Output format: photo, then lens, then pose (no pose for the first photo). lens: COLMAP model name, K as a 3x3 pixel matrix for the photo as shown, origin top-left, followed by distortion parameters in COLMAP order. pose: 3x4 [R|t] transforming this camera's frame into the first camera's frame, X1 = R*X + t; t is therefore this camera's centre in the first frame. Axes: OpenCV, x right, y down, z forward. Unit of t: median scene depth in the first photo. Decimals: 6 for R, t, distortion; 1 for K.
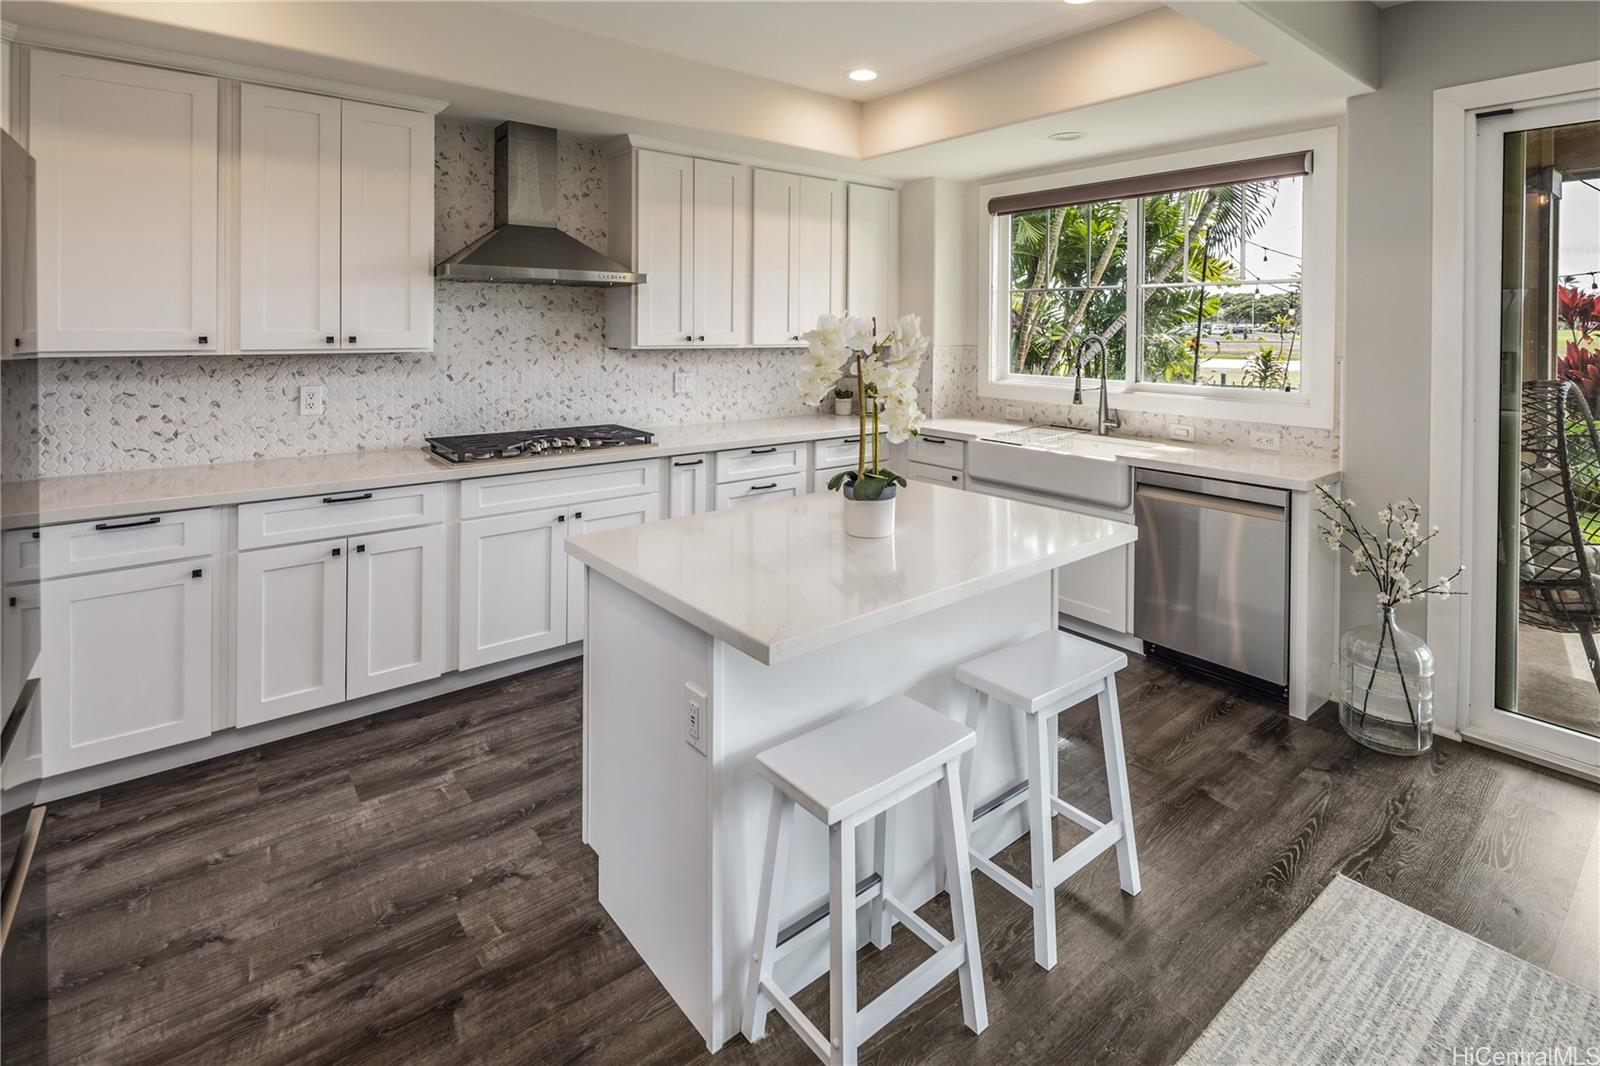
lens RADIAL K [[777.6, 0, 799.1], [0, 777.6, 329.6], [0, 0, 1]] dist [0.008911, -0.001309]
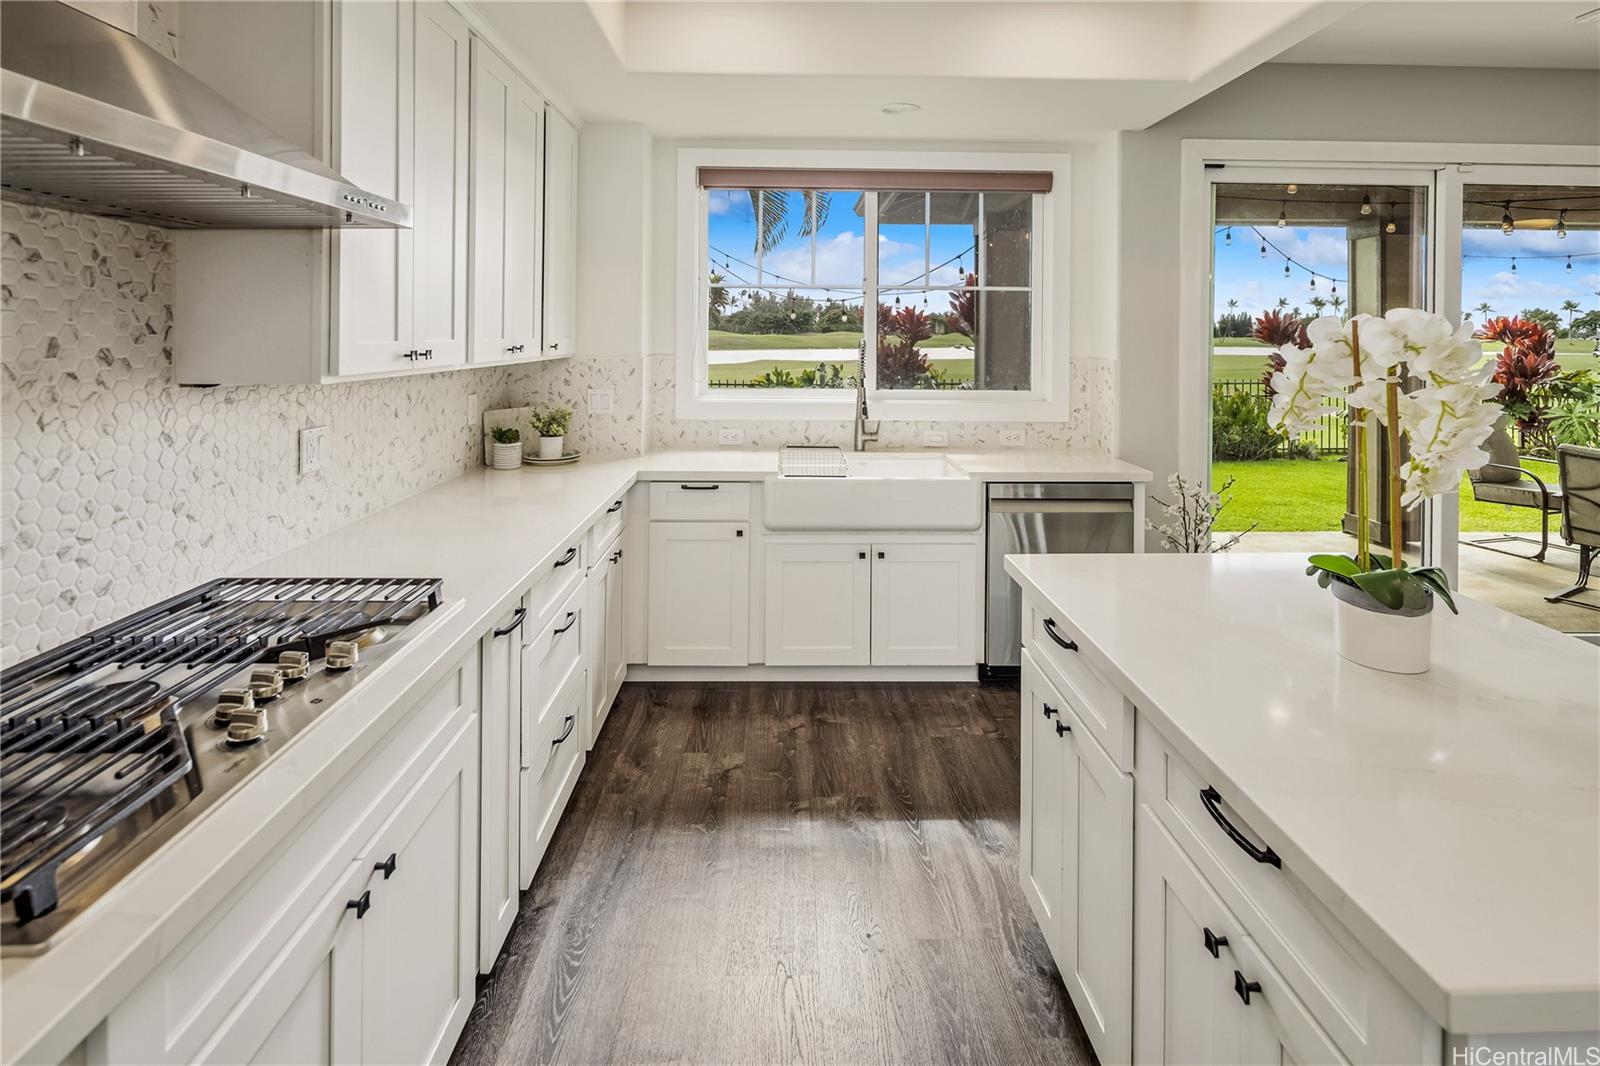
lens RADIAL K [[777.6, 0, 799.1], [0, 777.6, 329.6], [0, 0, 1]] dist [0.008911, -0.001309]
pose [[0.607197, 0.000389, 0.794551, -0.398070], [0.000058, 1.000000, -0.000534, -0.004007], [-0.794551, 0.000370, 0.607197, 0.560652]]
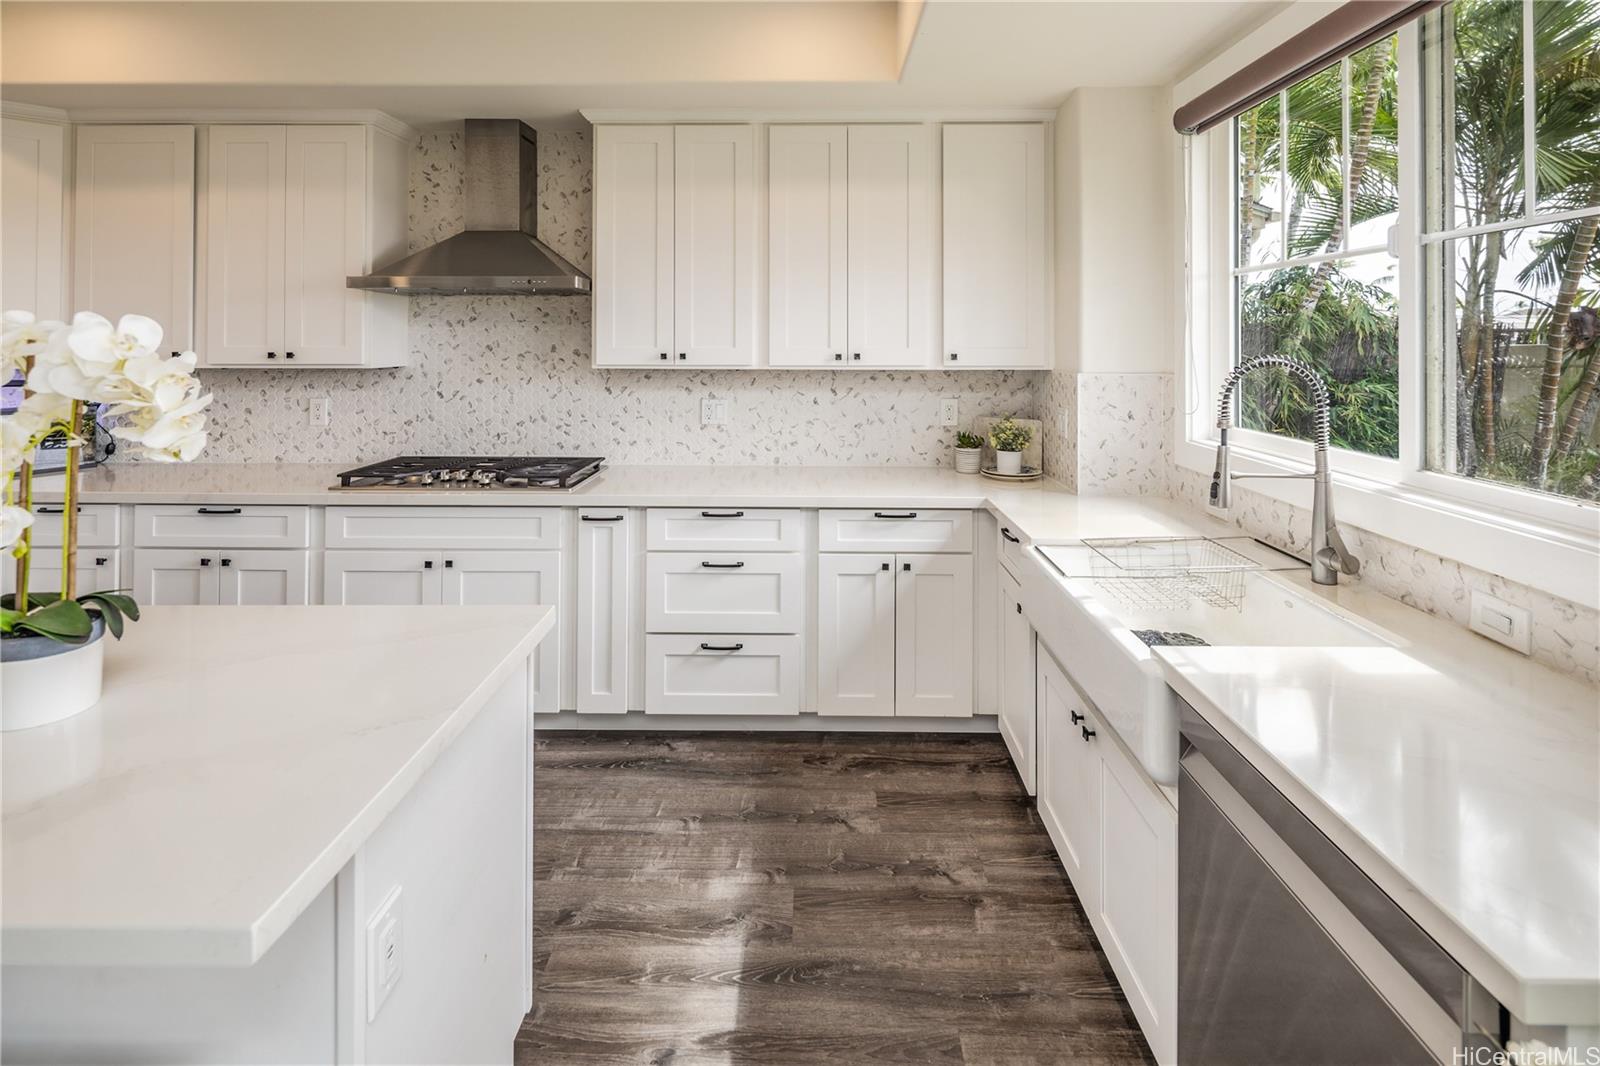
lens RADIAL K [[777.6, 0, 799.1], [0, 777.6, 329.6], [0, 0, 1]] dist [0.008911, -0.001309]
pose [[0.768317, -0.014329, -0.639909, 0.491346], [0.001747, 0.999793, -0.020290, 0.000817], [0.640067, 0.014472, 0.768183, 0.516978]]
